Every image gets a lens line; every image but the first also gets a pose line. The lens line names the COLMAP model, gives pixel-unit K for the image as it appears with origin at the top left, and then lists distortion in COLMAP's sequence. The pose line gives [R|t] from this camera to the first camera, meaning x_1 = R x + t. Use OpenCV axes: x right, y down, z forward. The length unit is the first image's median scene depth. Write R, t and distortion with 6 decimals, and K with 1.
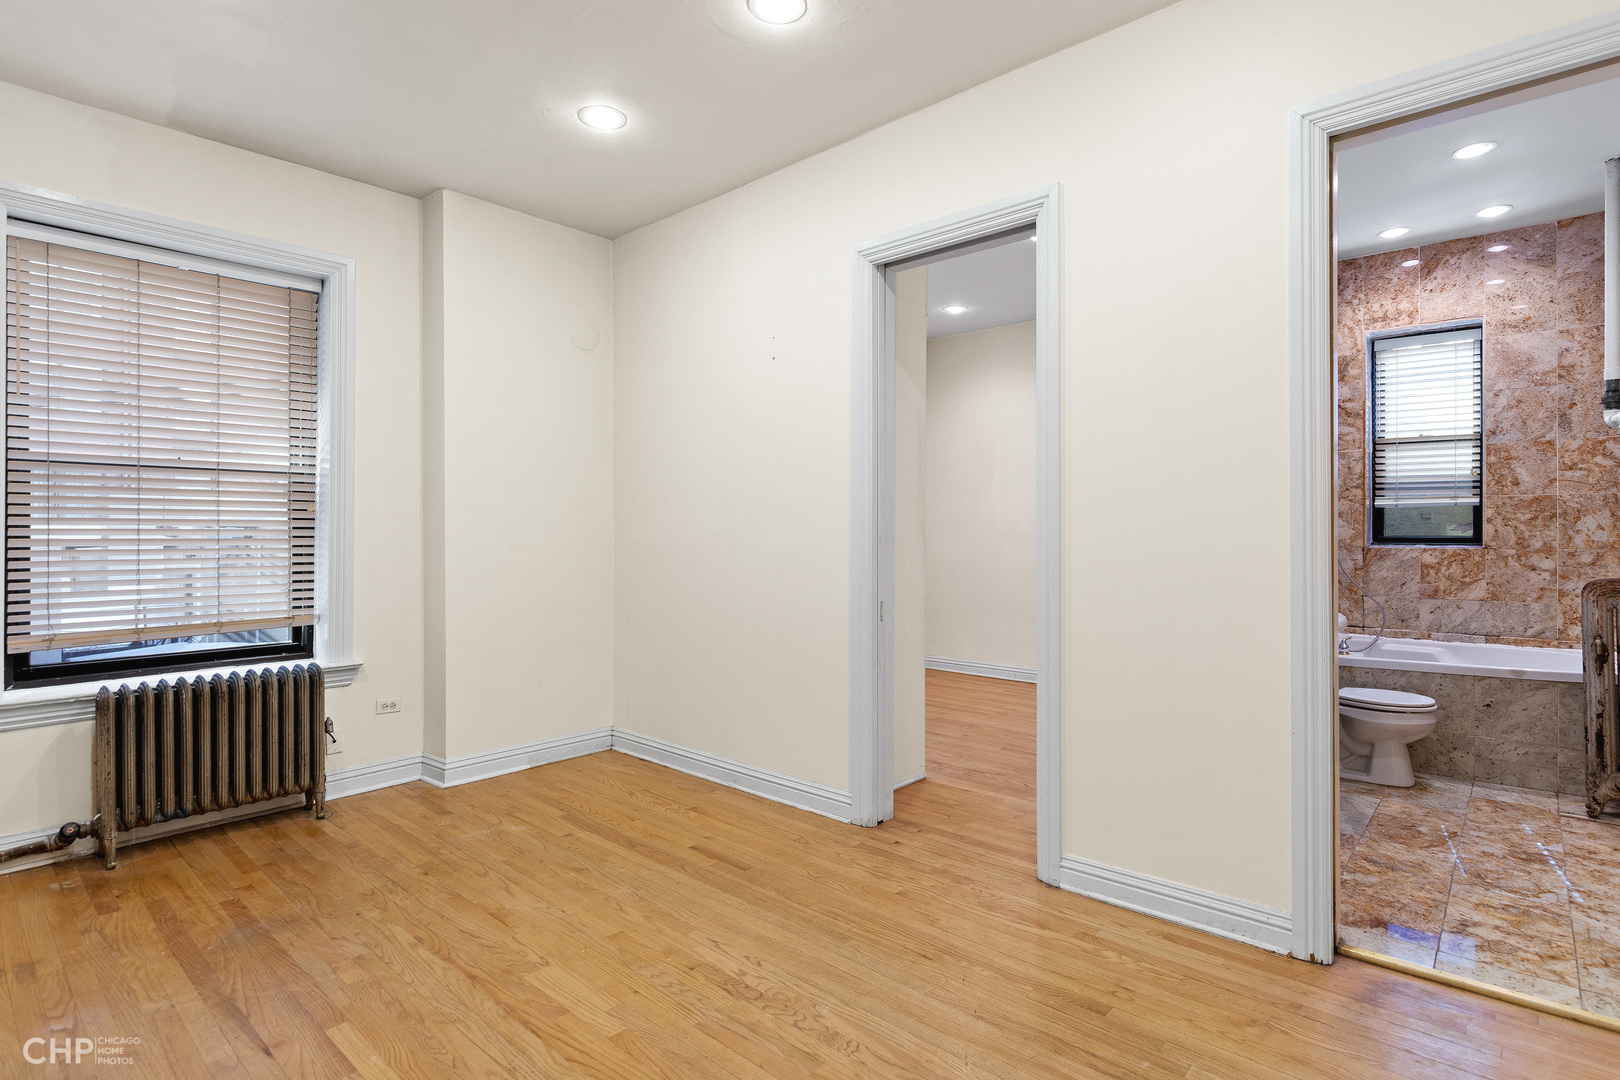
lens RADIAL K [[806.0, 0, 839.7], [0, 806.0, 533.8], [0, 0, 1]] dist [-0.001151, 0.005519]
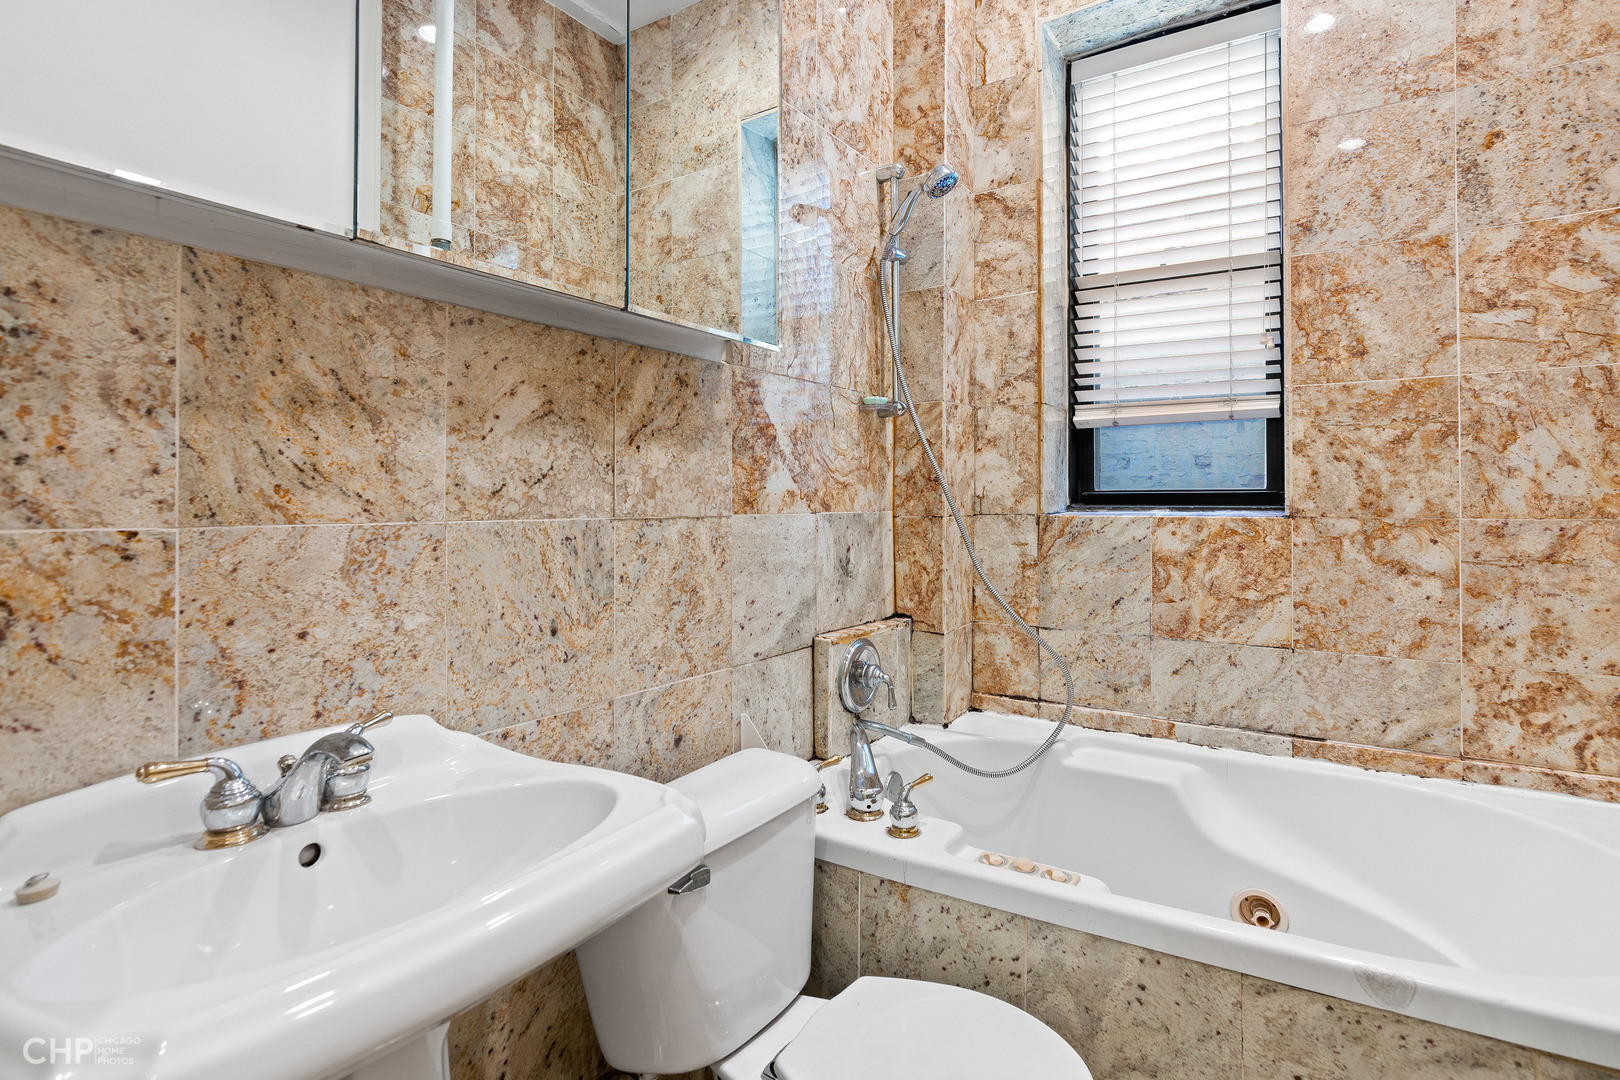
lens RADIAL K [[842.3, 0, 808.2], [0, 842.3, 493.5], [0, 0, 1]] dist [0.001058, 0.002579]
pose [[0.991085, 0.005919, 0.133100, 0.521658], [-0.003547, 0.999831, -0.018054, 0.015125], [-0.133185, 0.017421, 0.990938, 0.635492]]
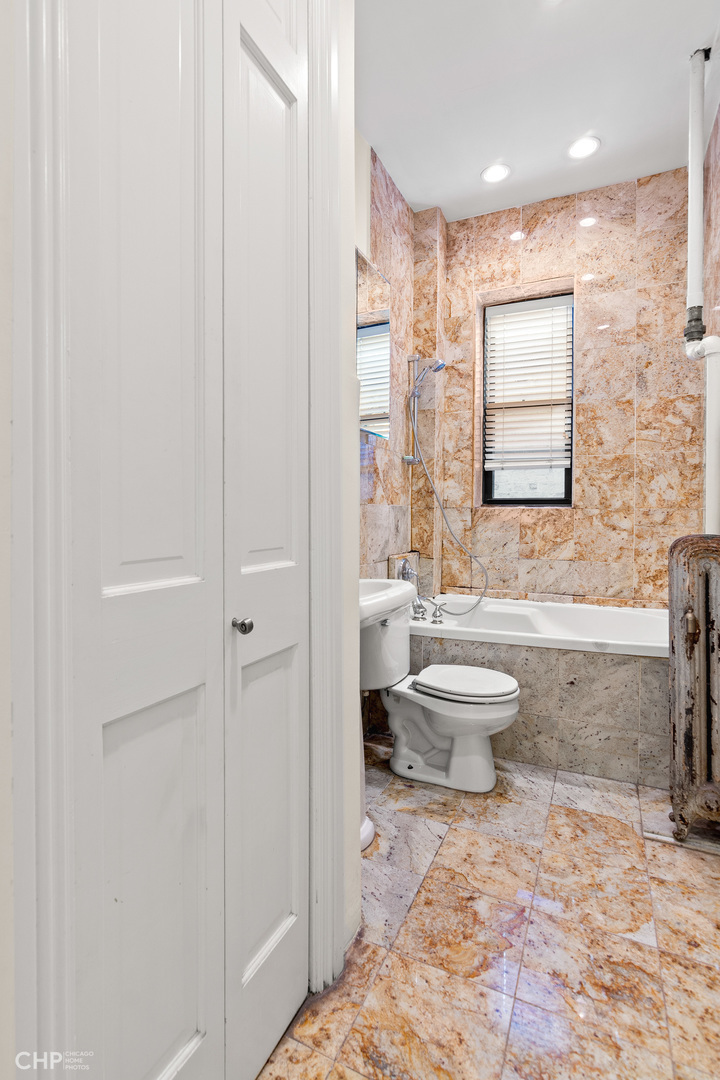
lens RADIAL K [[532.0, 0, 355.7], [0, 532.0, 518.0], [0, 0, 1]] dist [0.000238, 0.000063]
pose [[0.963189, 0.008075, 0.268706, 0.372232], [-0.009399, 0.999949, 0.003641, 0.031011], [-0.268662, -0.006033, 0.963215, 0.449773]]
